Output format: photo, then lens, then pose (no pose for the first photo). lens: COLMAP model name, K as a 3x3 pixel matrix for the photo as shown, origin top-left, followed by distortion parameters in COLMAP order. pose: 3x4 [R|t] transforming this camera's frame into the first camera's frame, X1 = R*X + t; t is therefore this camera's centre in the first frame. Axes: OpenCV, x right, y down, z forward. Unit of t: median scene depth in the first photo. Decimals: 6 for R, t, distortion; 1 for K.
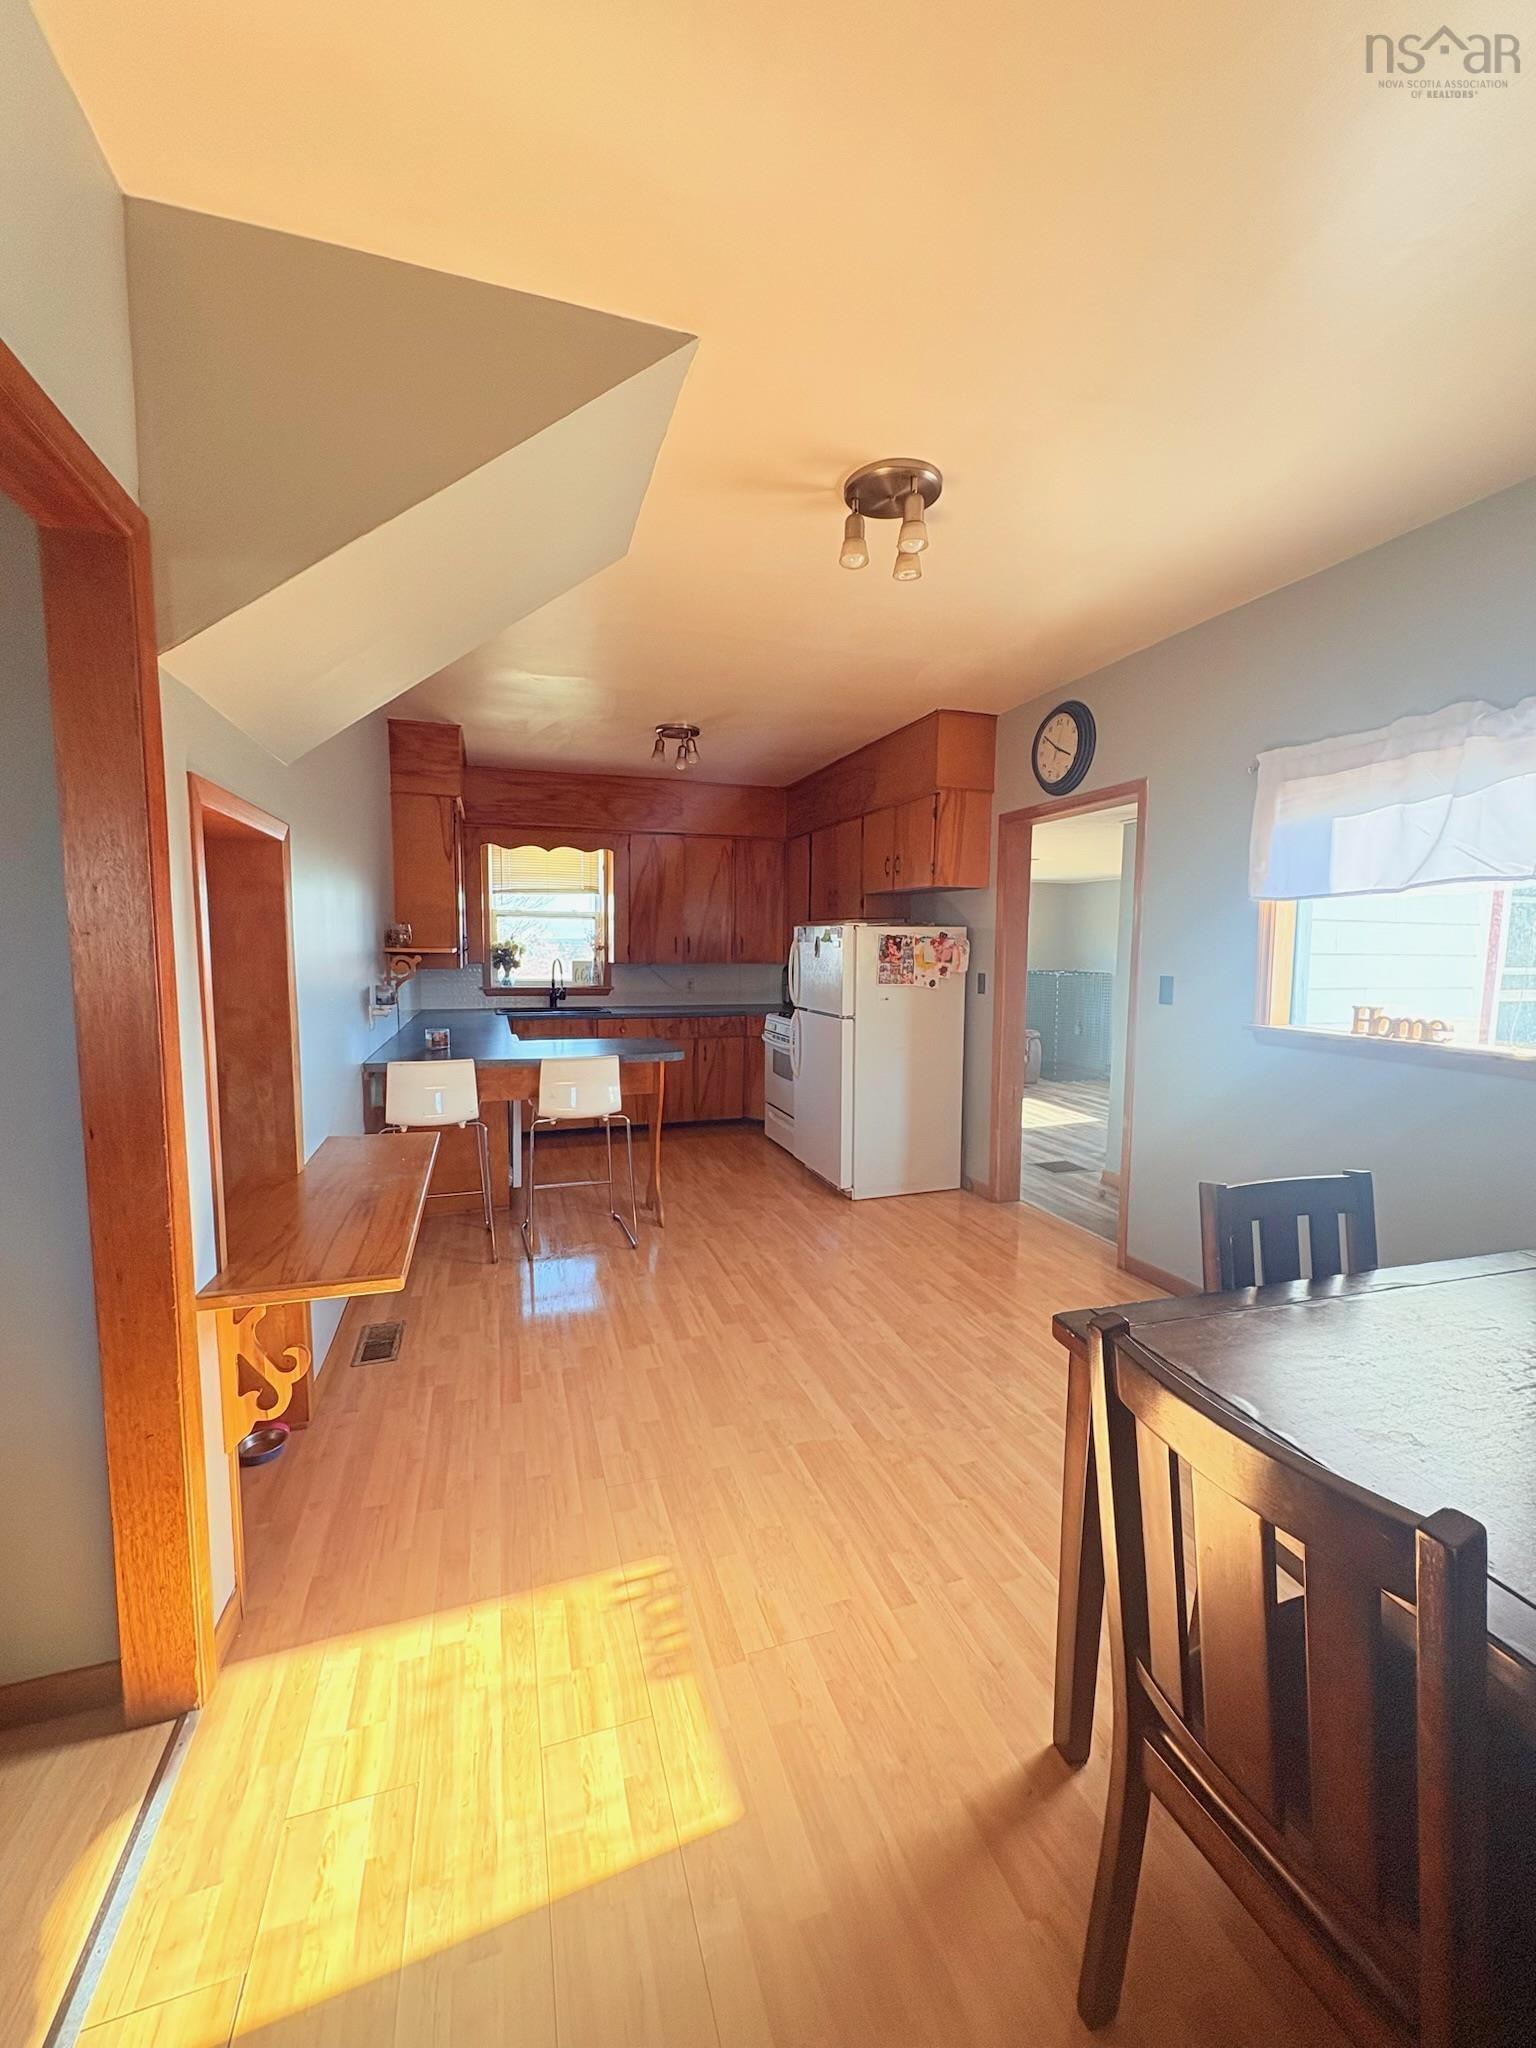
lens RADIAL K [[808.4, 0, 769.9], [0, 808.4, 1020.9], [0, 0, 1]] dist [-0.001815, -0.000186]
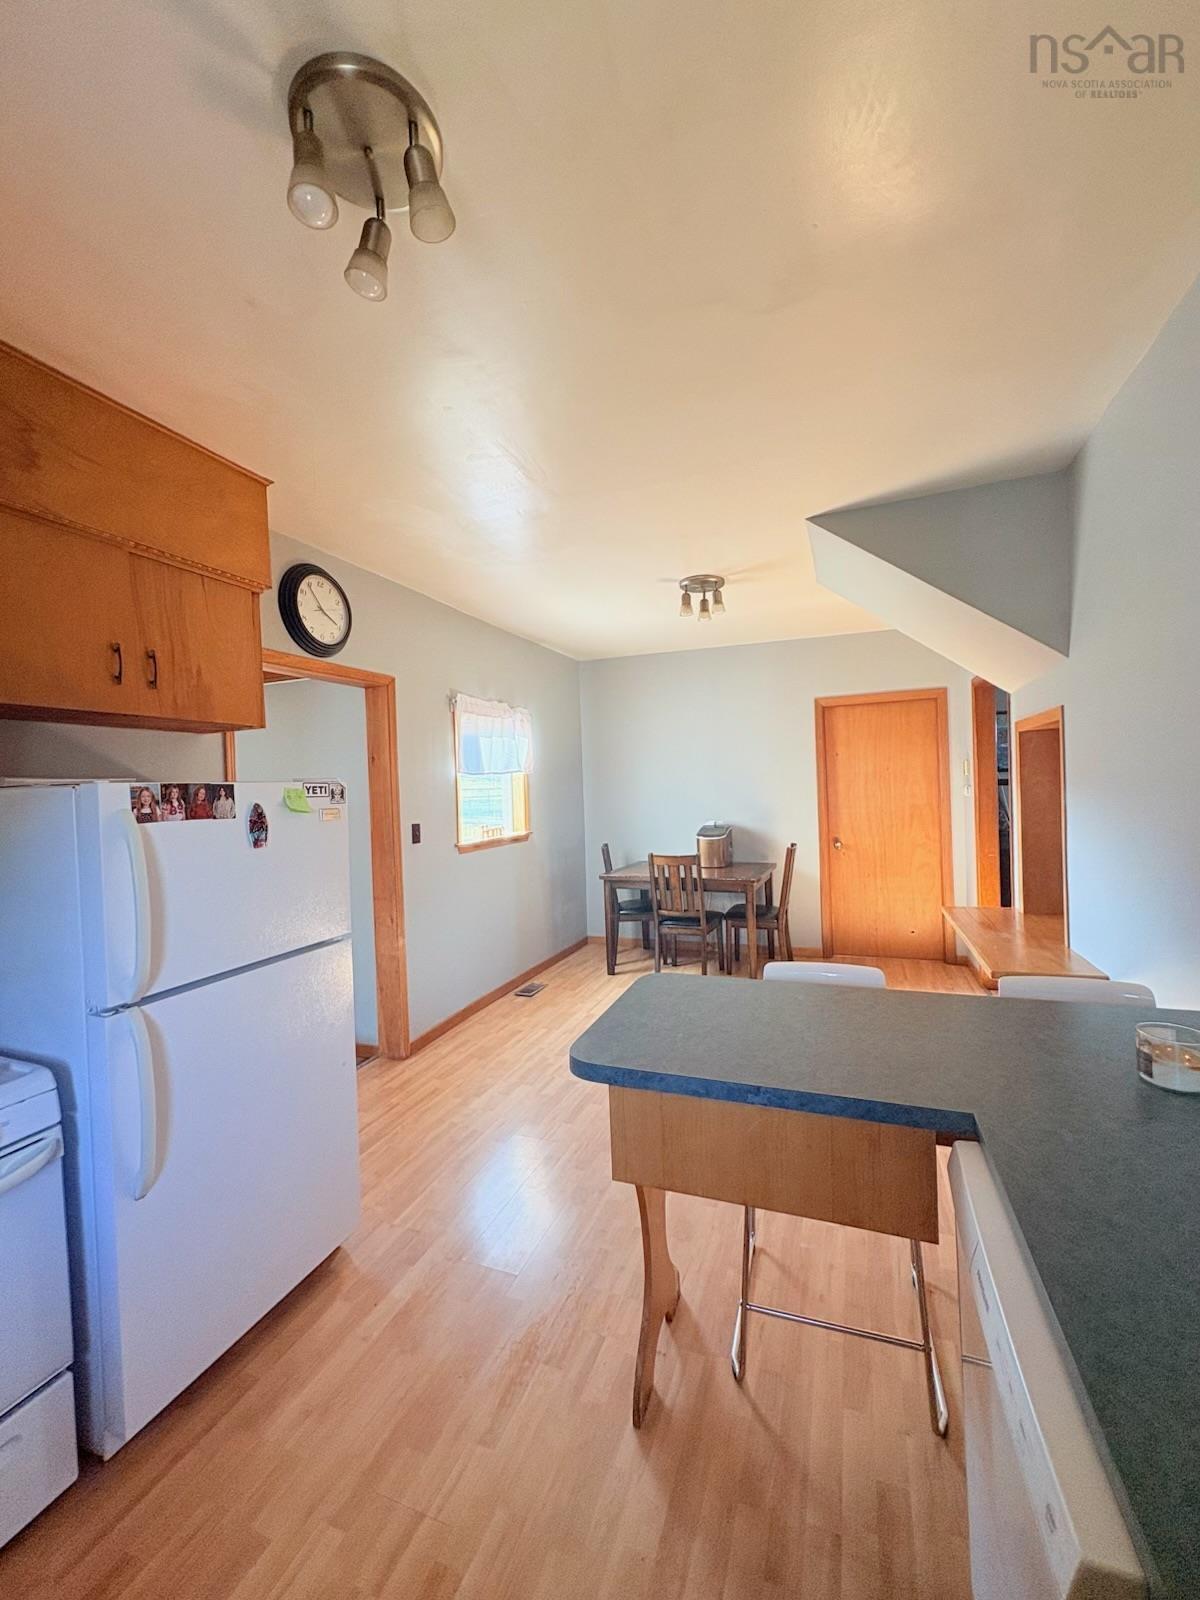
lens RADIAL K [[631.6, 0, 601.5], [0, 631.6, 797.6], [0, 0, 1]] dist [-0.001815, -0.000186]
pose [[-0.764536, 0.010644, 0.644493, -0.440916], [0.093097, 0.991203, 0.094068, -0.162640], [-0.637823, 0.131919, -0.758801, 1.520504]]
